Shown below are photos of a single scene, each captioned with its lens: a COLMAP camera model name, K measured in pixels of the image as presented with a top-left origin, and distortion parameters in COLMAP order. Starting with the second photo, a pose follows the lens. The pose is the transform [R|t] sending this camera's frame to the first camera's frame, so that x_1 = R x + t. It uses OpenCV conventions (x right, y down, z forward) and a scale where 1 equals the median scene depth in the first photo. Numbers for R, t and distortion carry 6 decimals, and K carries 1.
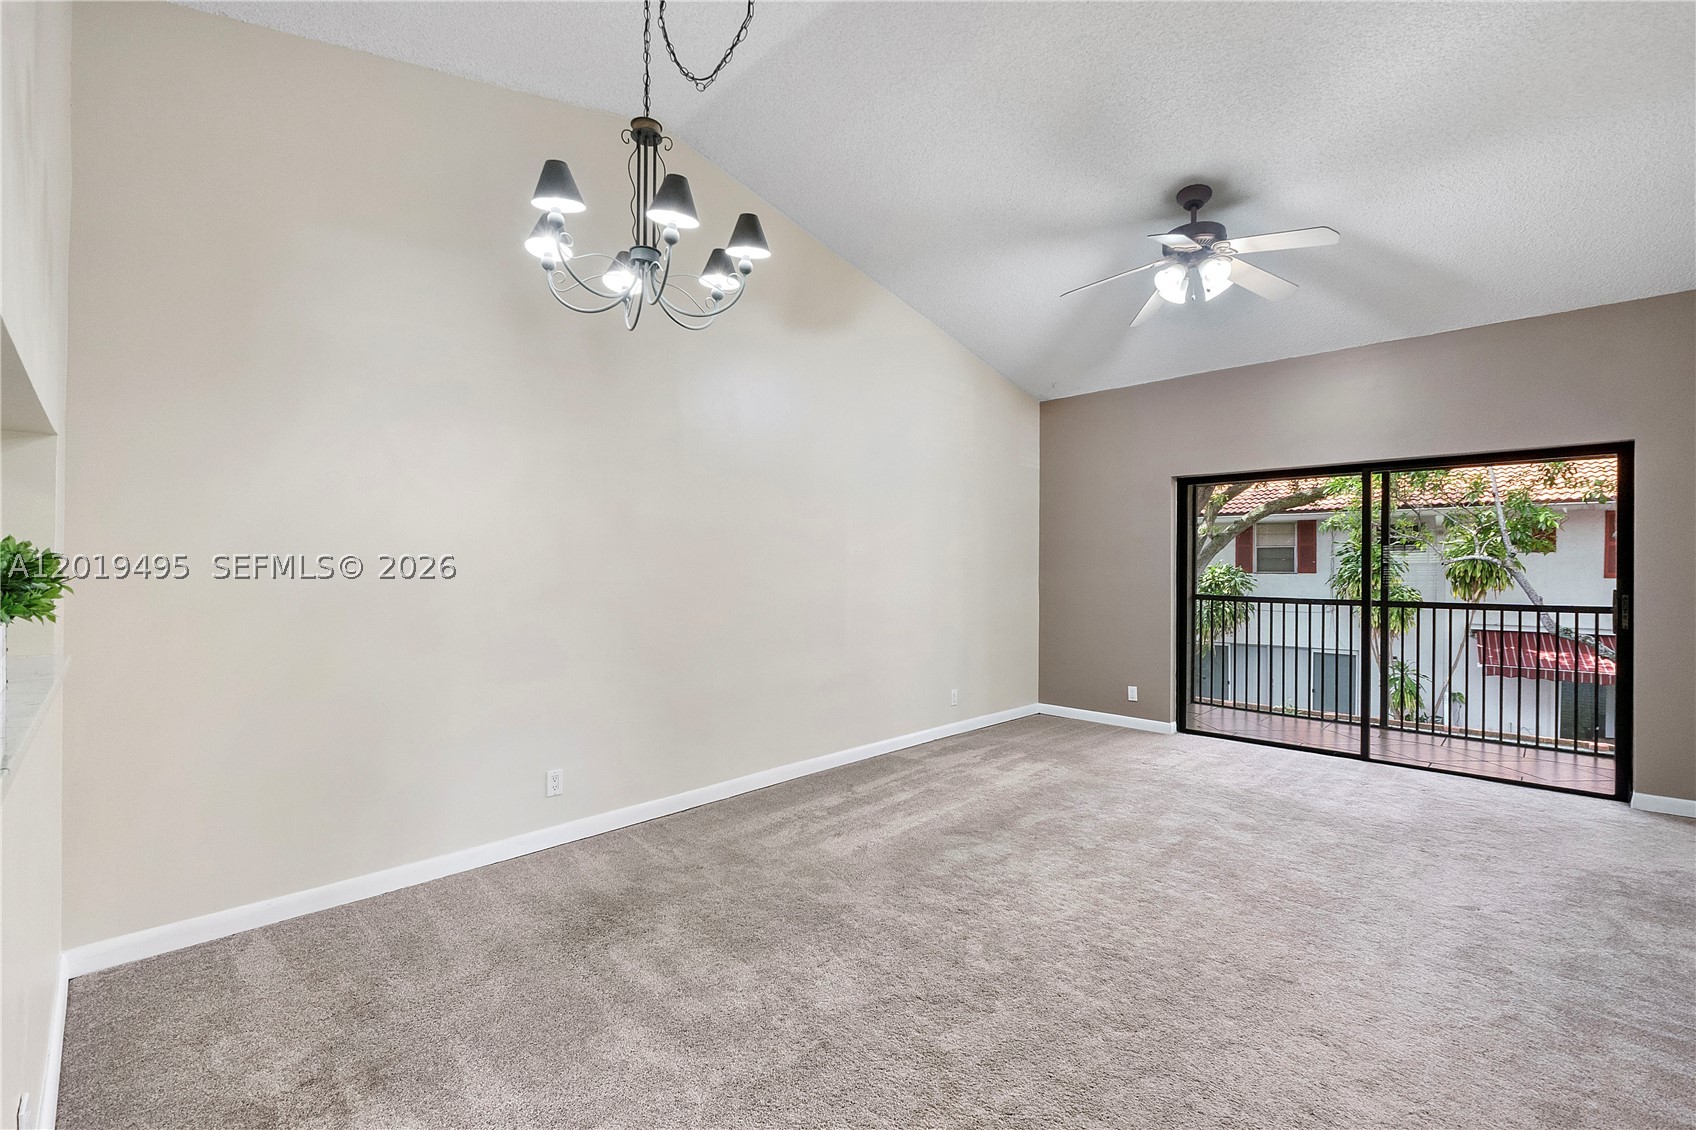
lens RADIAL K [[726.9, 0, 841.0], [0, 726.9, 568.3], [0, 0, 1]] dist [0.000863, 0.000193]
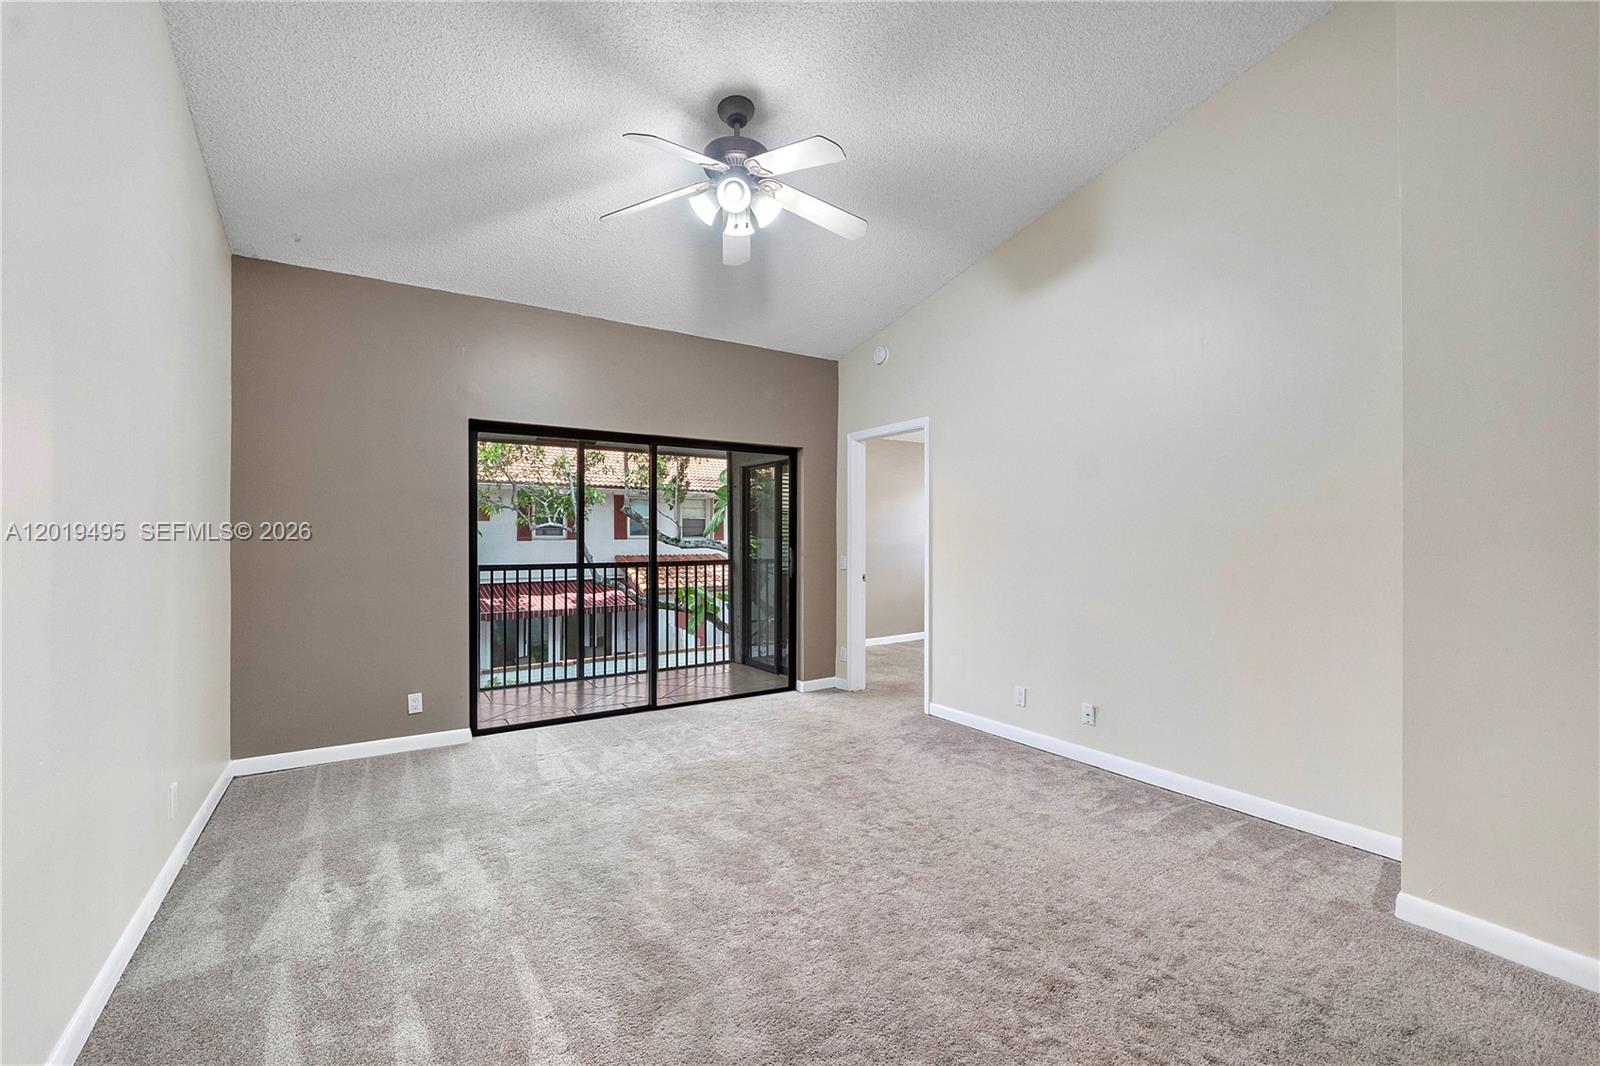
lens RADIAL K [[685.7, 0, 797.4], [0, 685.7, 523.4], [0, 0, 1]] dist [0.000863, 0.000193]
pose [[0.216252, 0.011974, 0.976264, -0.261884], [0.005760, 0.999892, -0.013540, 0.002159], [-0.976321, 0.008551, 0.216159, 0.630241]]
